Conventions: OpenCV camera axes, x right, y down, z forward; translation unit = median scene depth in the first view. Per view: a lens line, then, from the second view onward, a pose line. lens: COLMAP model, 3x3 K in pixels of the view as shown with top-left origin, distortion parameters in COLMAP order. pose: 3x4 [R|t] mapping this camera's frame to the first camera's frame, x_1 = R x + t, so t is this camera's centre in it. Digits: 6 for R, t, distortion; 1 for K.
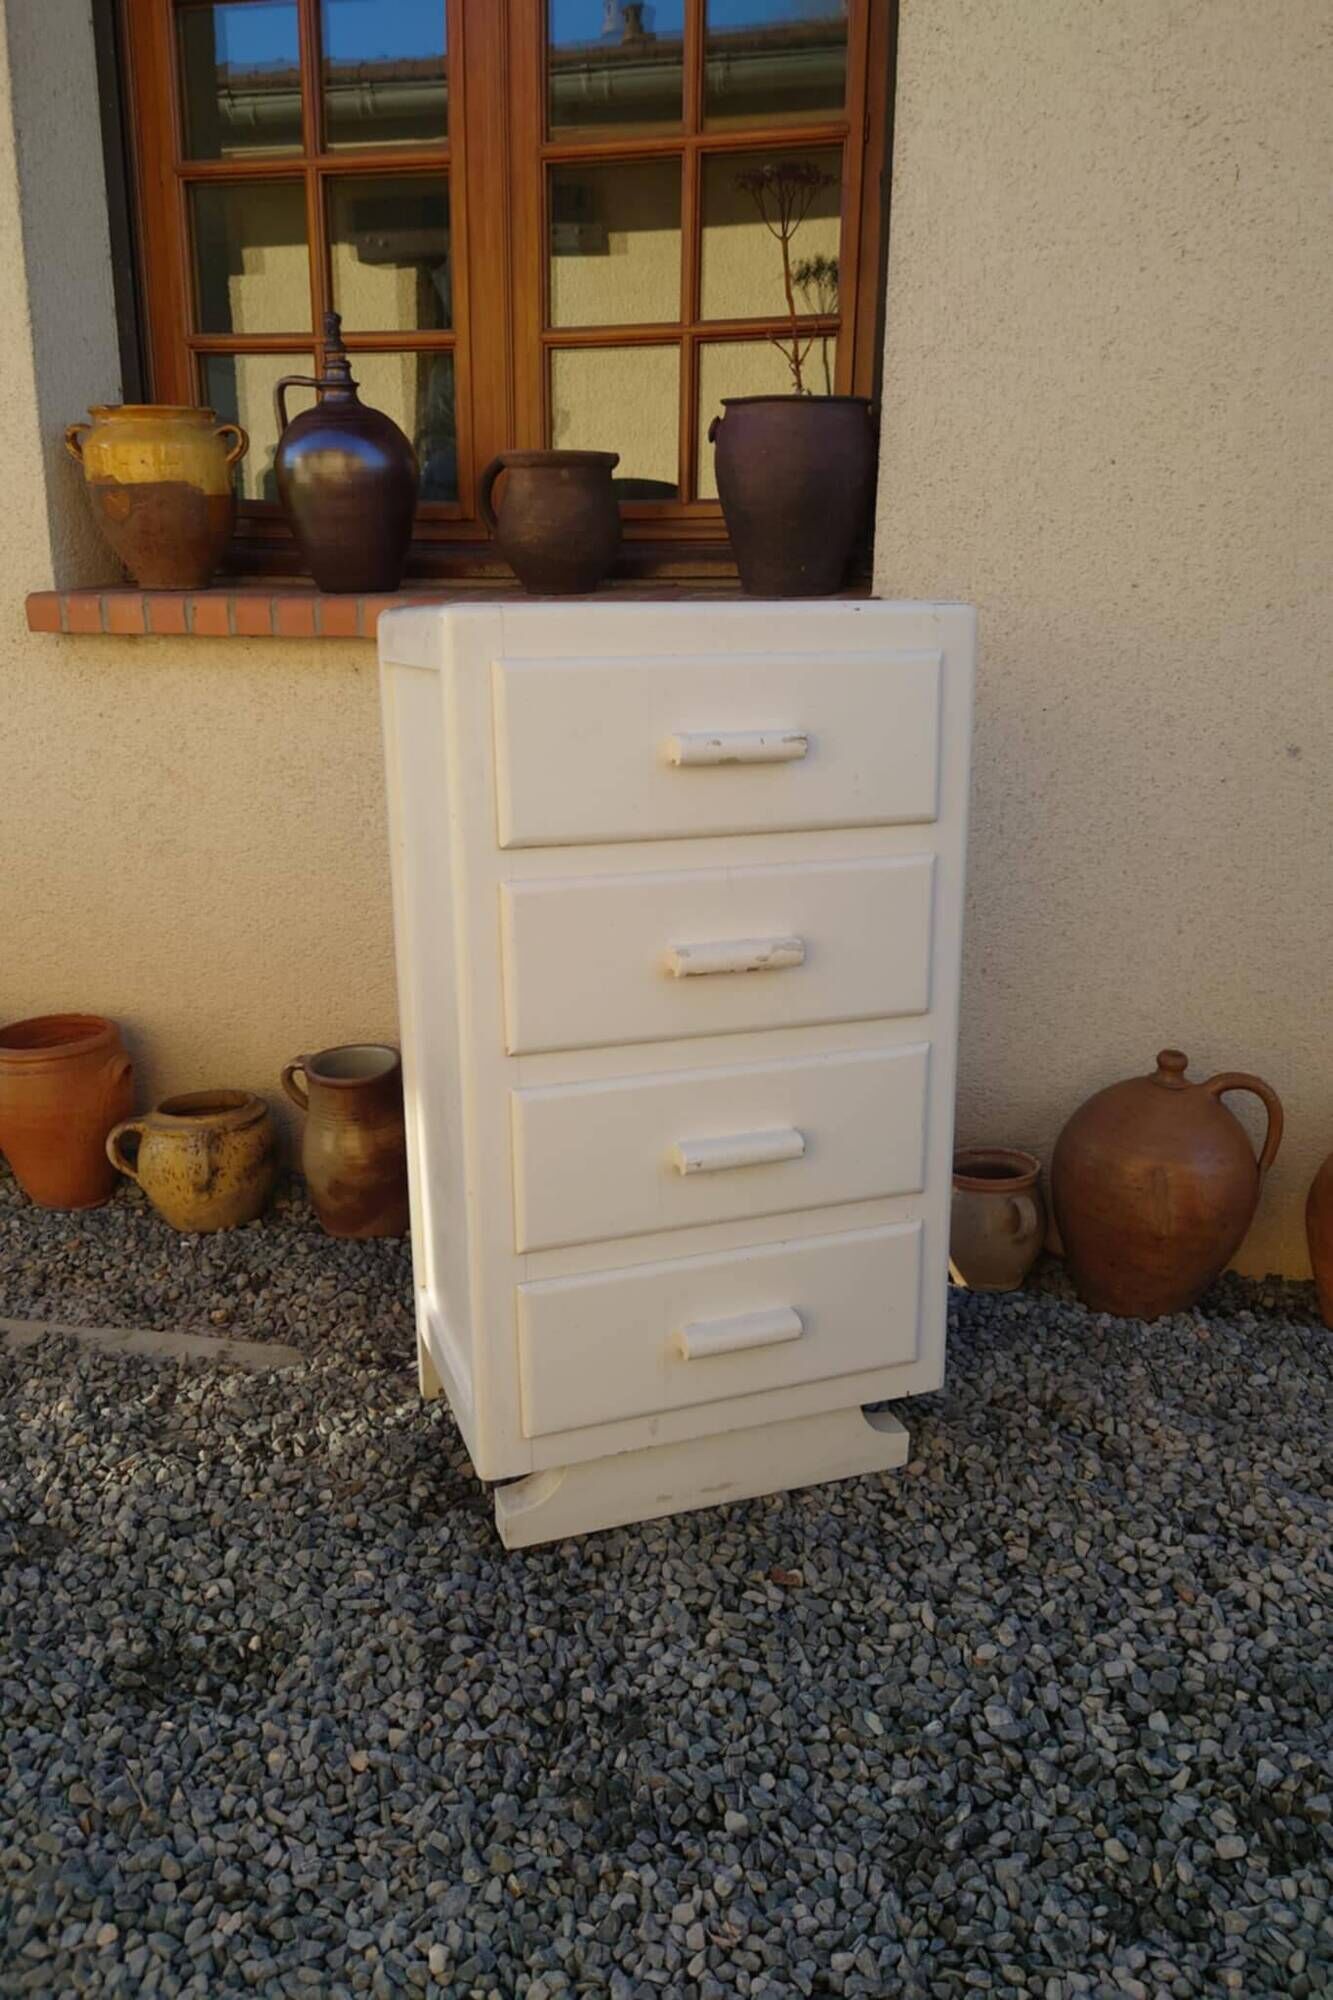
lens RADIAL K [[1394.8, 0, 659.4], [0, 1394.8, 994.1], [0, 0, 1]] dist [0.091961, -0.104997]
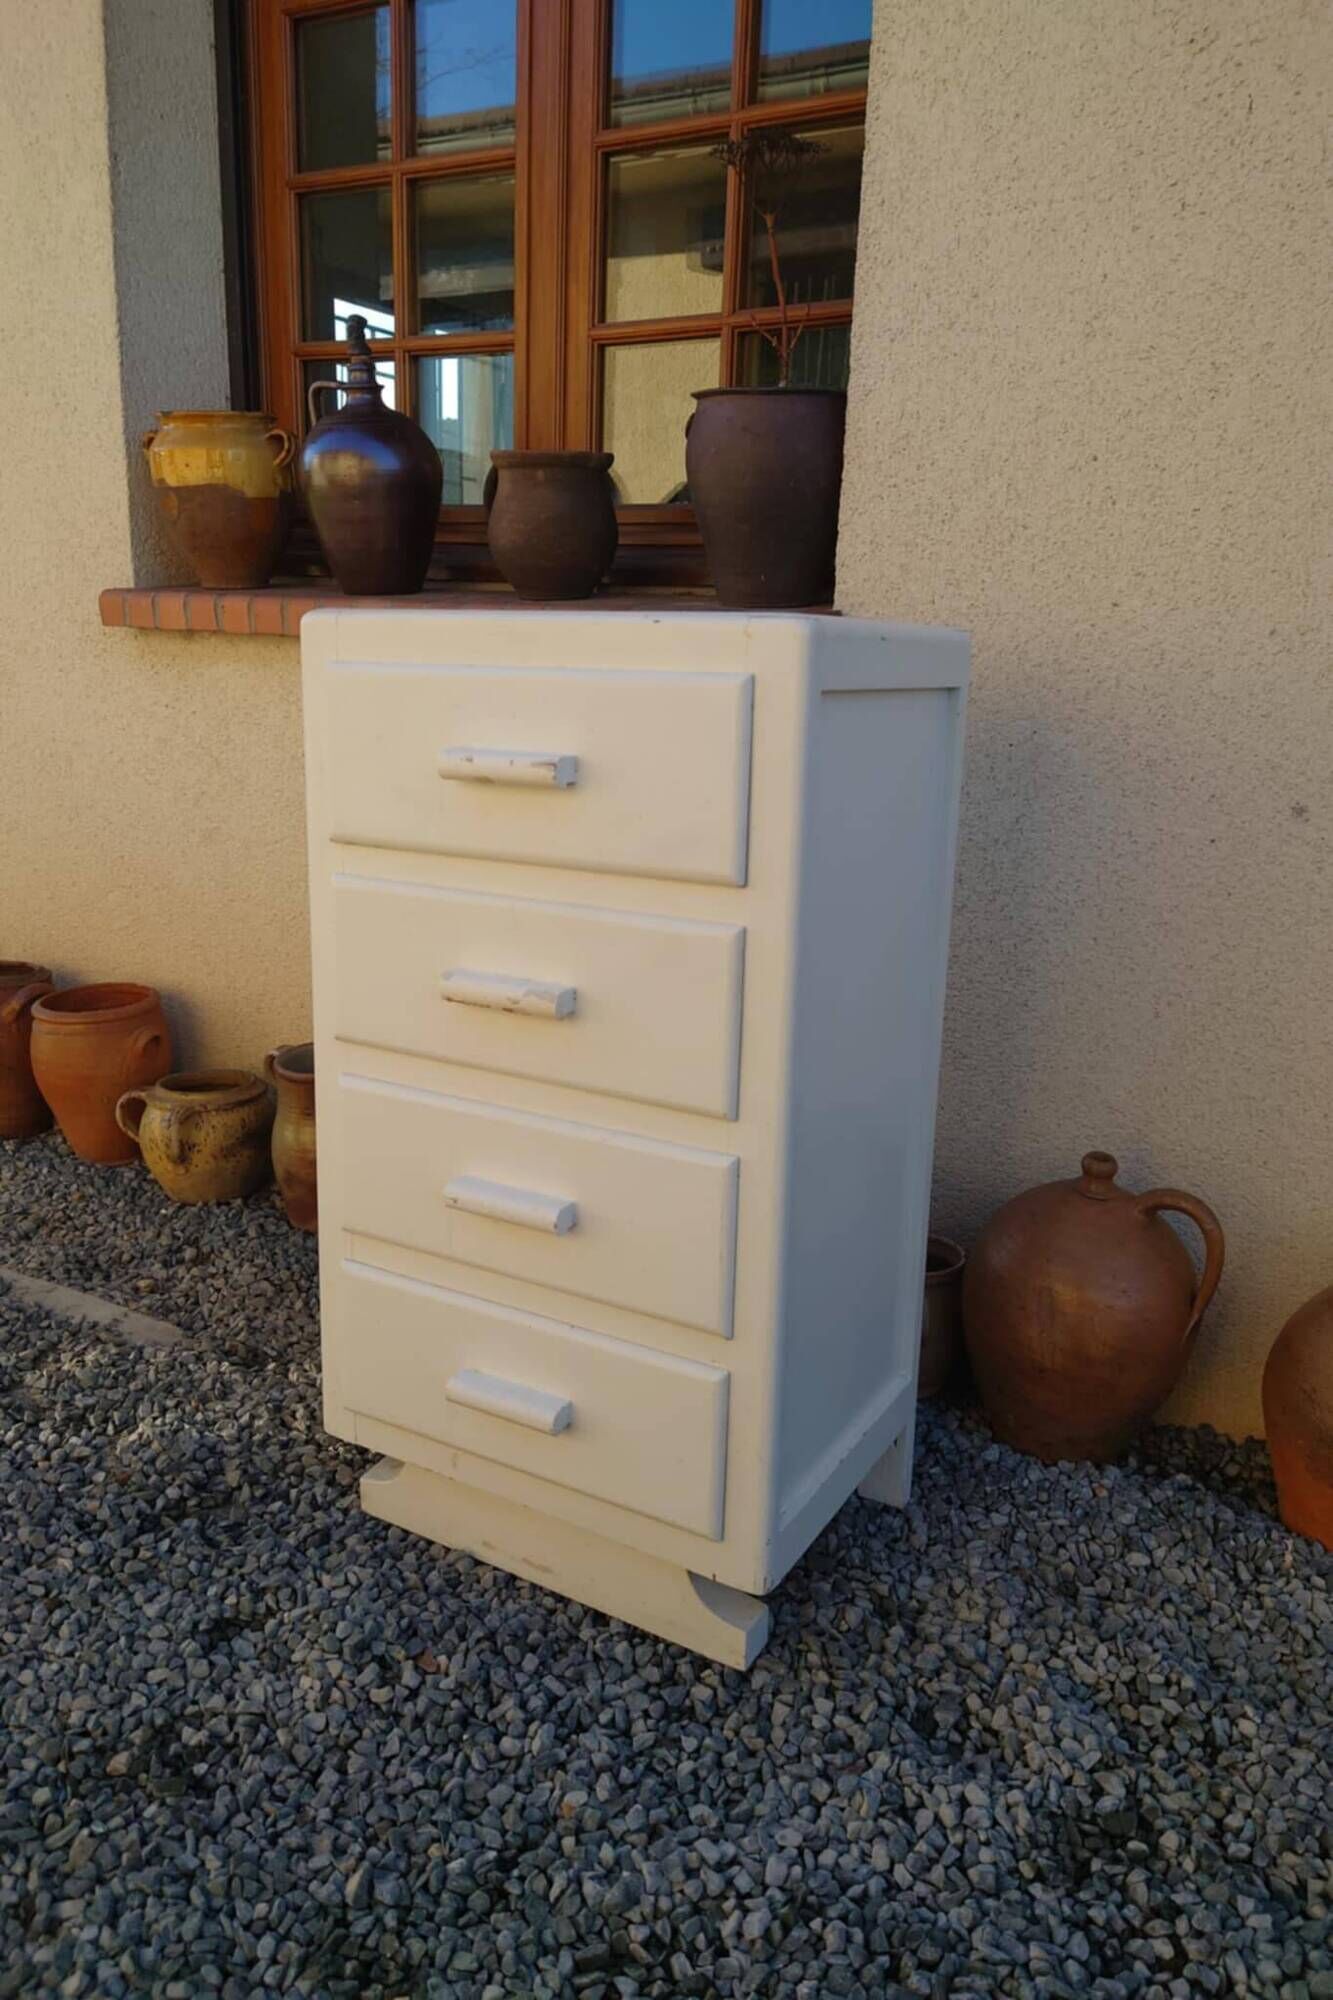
lens RADIAL K [[1394.9, 0, 669.0], [0, 1394.9, 1007.3], [0, 0, 1]] dist [0.088091, -0.092256]
pose [[0.952867, 0.103104, -0.285332, 0.387518], [-0.102008, 0.994607, 0.018745, -0.040776], [0.285725, 0.011245, 0.958246, 0.125871]]
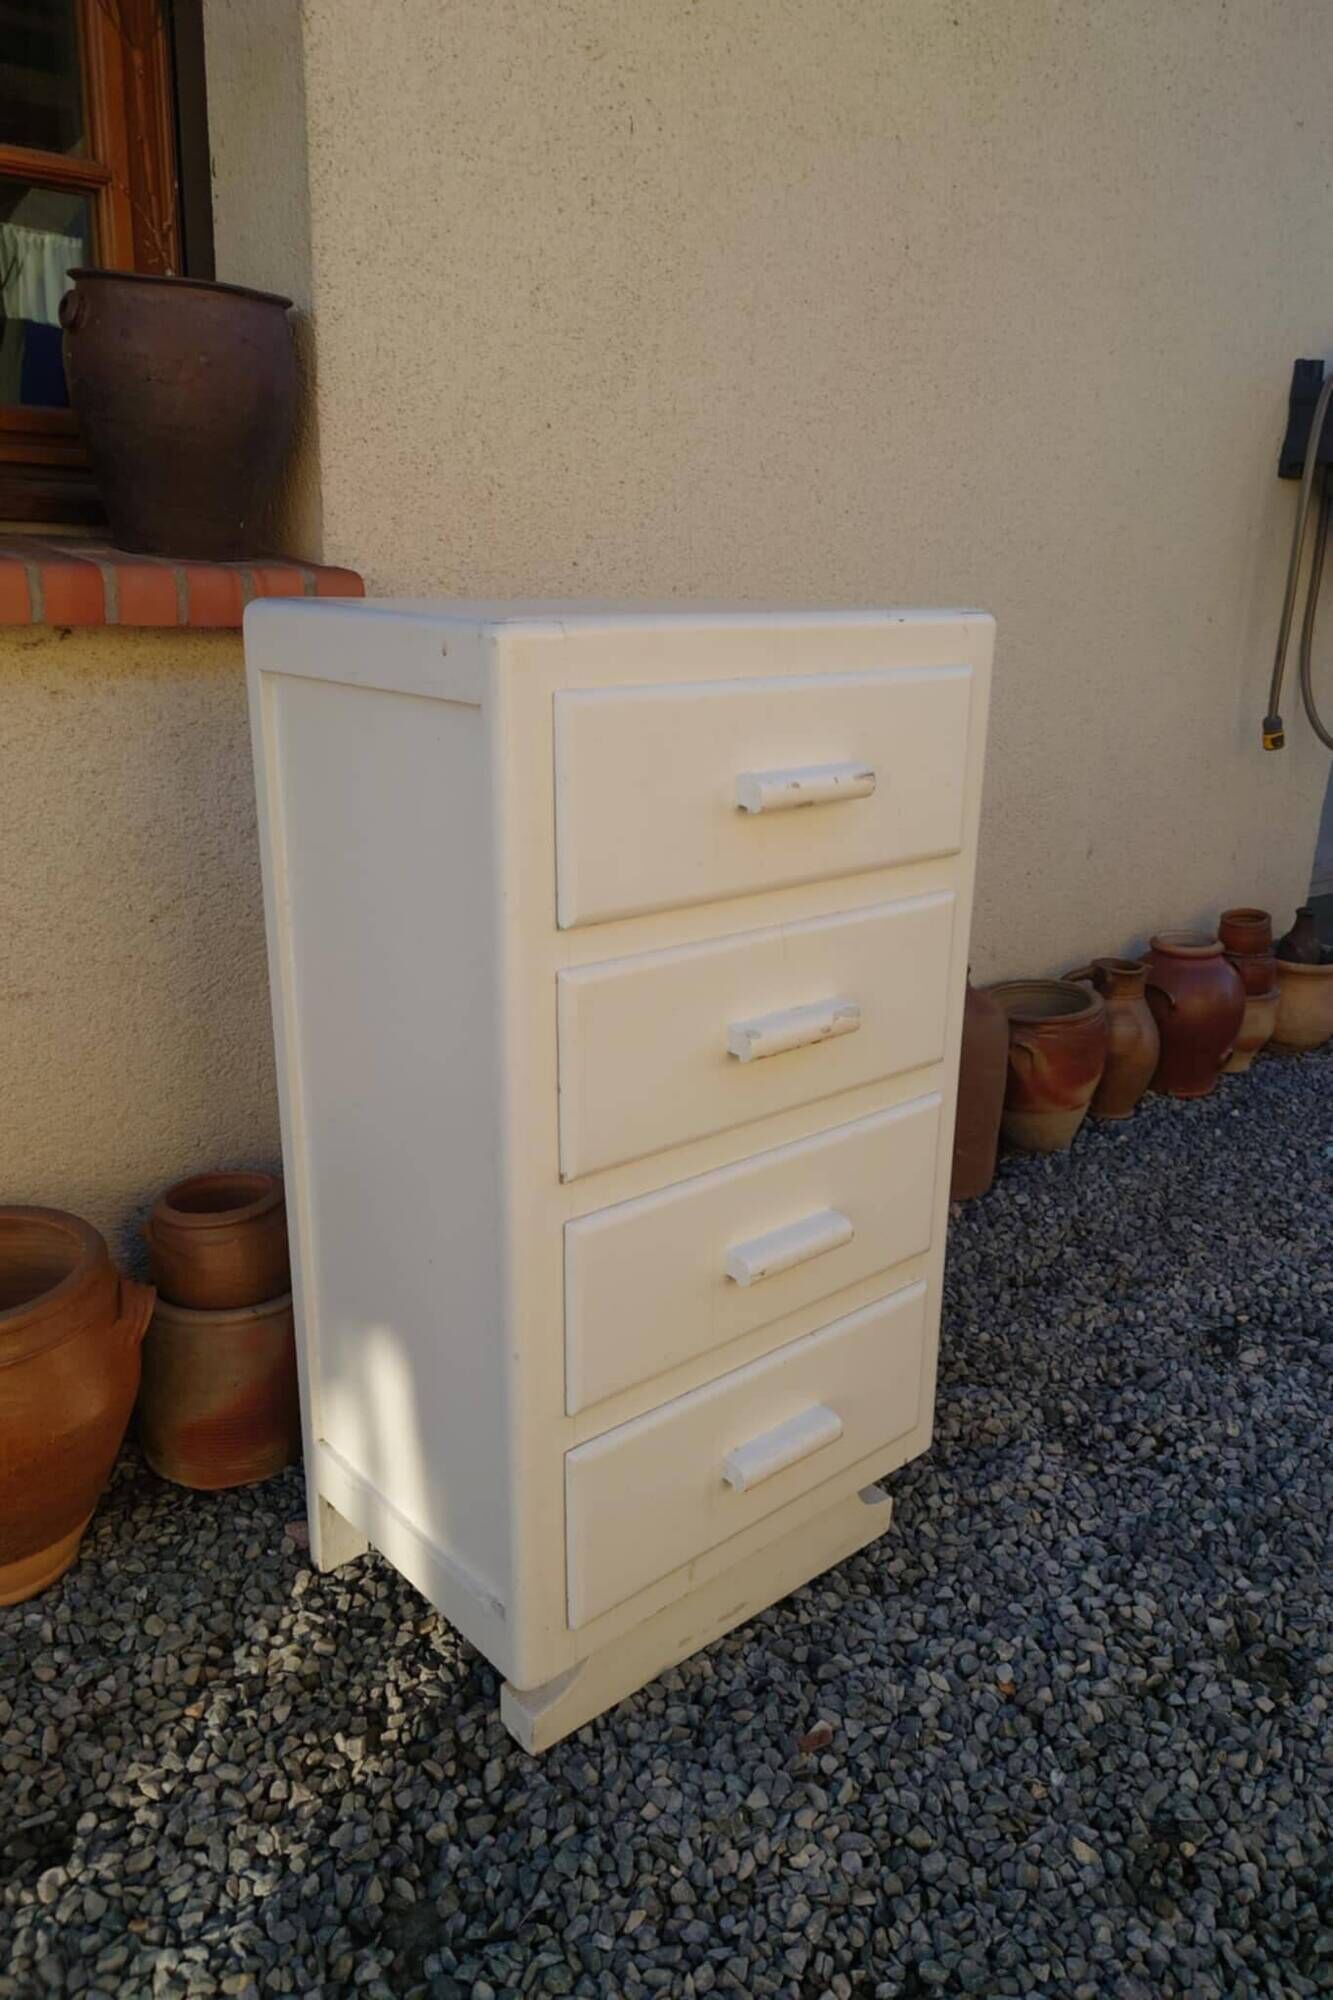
lens RADIAL K [[1400.5, 0, 647.7], [0, 1400.5, 1001.7], [0, 0, 1]] dist [0.095558, -0.108111]
pose [[0.605602, -0.222897, 0.763913, -0.463395], [0.172692, 0.973905, 0.147265, -0.150941], [-0.776804, 0.042738, 0.628291, 0.430097]]
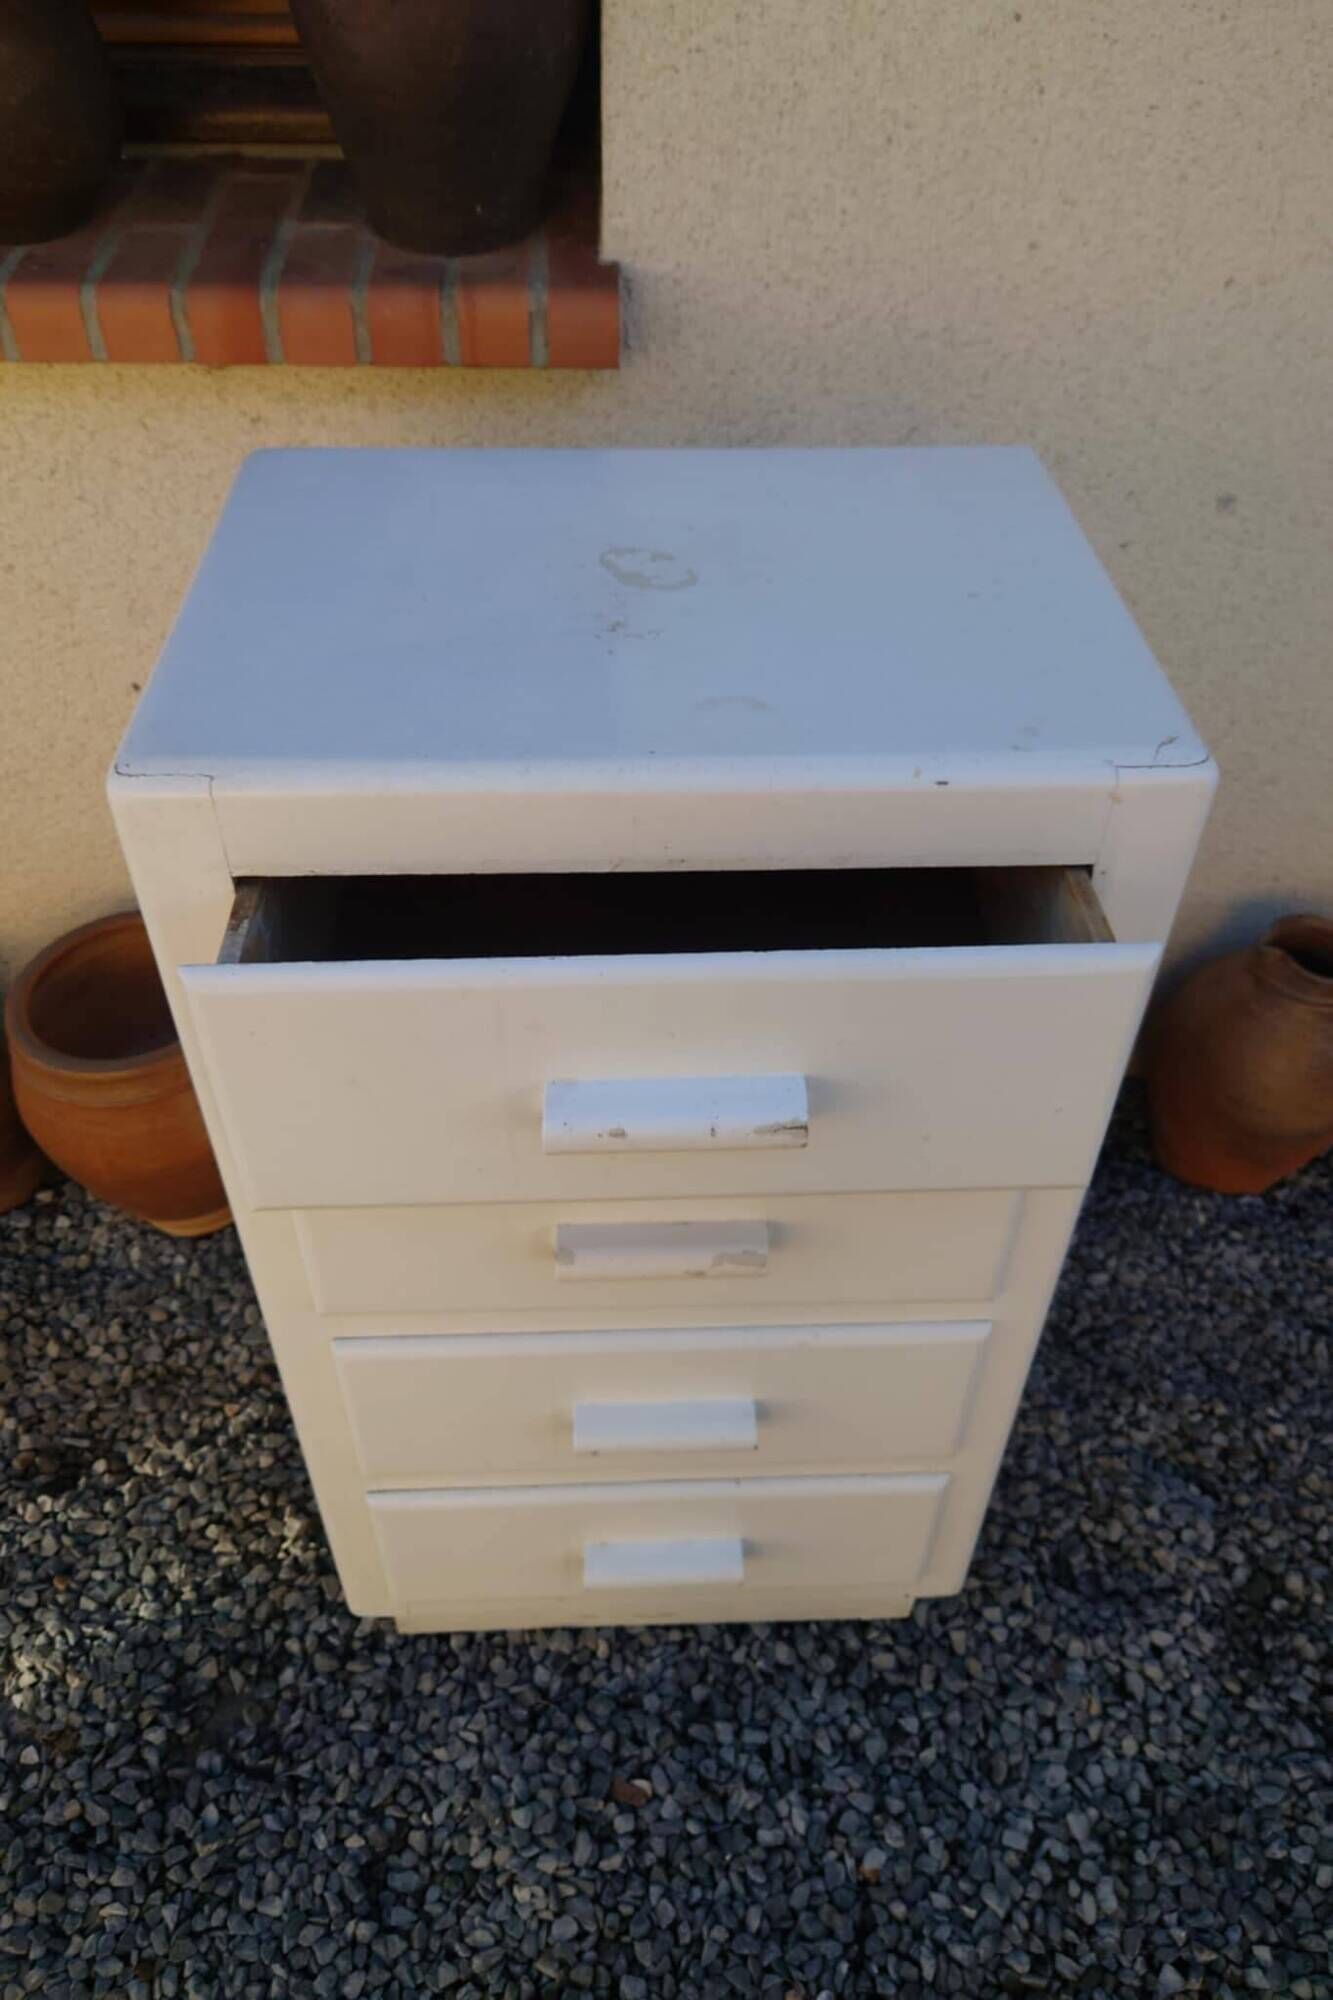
lens RADIAL K [[1413.7, 0, 650.0], [0, 1413.7, 993.6], [0, 0, 1]] dist [0.085722, -0.106461]
pose [[0.968968, -0.161568, 0.187072, 0.012928], [0.051750, 0.872635, 0.485623, -0.353040], [-0.241707, -0.460872, 0.853917, 0.411607]]
